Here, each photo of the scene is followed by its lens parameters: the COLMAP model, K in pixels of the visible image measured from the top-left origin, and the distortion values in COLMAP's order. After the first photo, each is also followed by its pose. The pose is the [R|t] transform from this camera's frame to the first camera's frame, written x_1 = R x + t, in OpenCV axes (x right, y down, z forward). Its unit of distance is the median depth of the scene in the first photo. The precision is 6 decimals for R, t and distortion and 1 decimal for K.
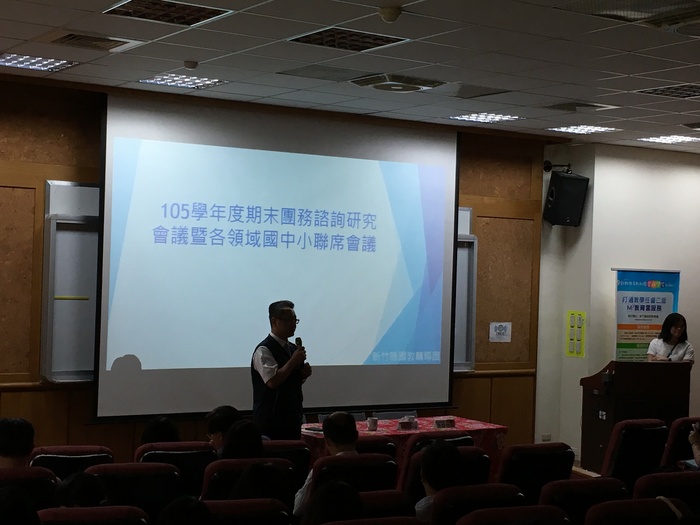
lens RADIAL K [[1251.9, 0, 350.2], [0, 1251.9, 261.4], [0, 0, 1]] dist [0.023397, 0.000000]
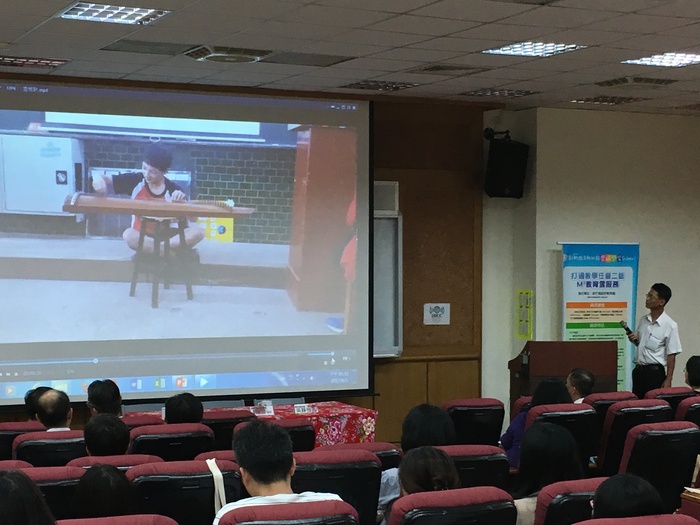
lens RADIAL K [[1380.1, 0, 351.9], [0, 1380.1, 257.8], [0, 0, 1]] dist [-0.027654, 0.000000]
pose [[0.992805, -0.025754, -0.116943, 0.193594], [0.026829, 0.999611, 0.007633, 0.005684], [0.116701, -0.010716, 0.993109, -0.028184]]
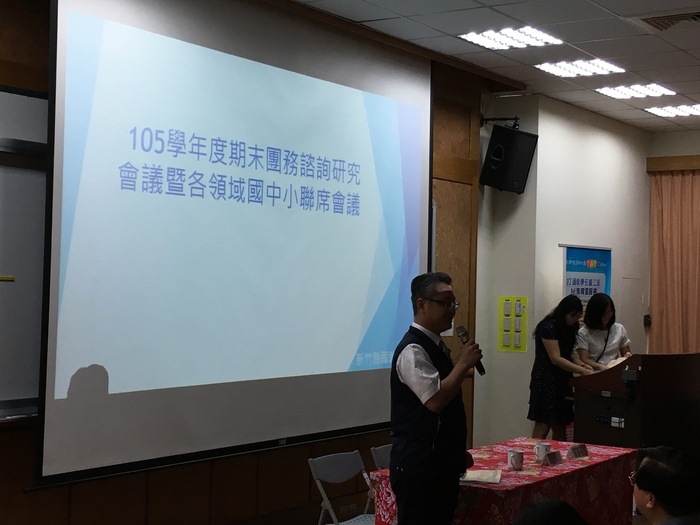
lens RADIAL K [[1186.8, 0, 373.4], [0, 1186.8, 246.0], [0, 0, 1]] dist [0.076747, 0.000000]
pose [[0.916013, 0.001221, 0.401147, -0.243777], [0.006408, 0.999823, -0.017675, 0.021810], [-0.401098, 0.018761, 0.915843, 0.354064]]
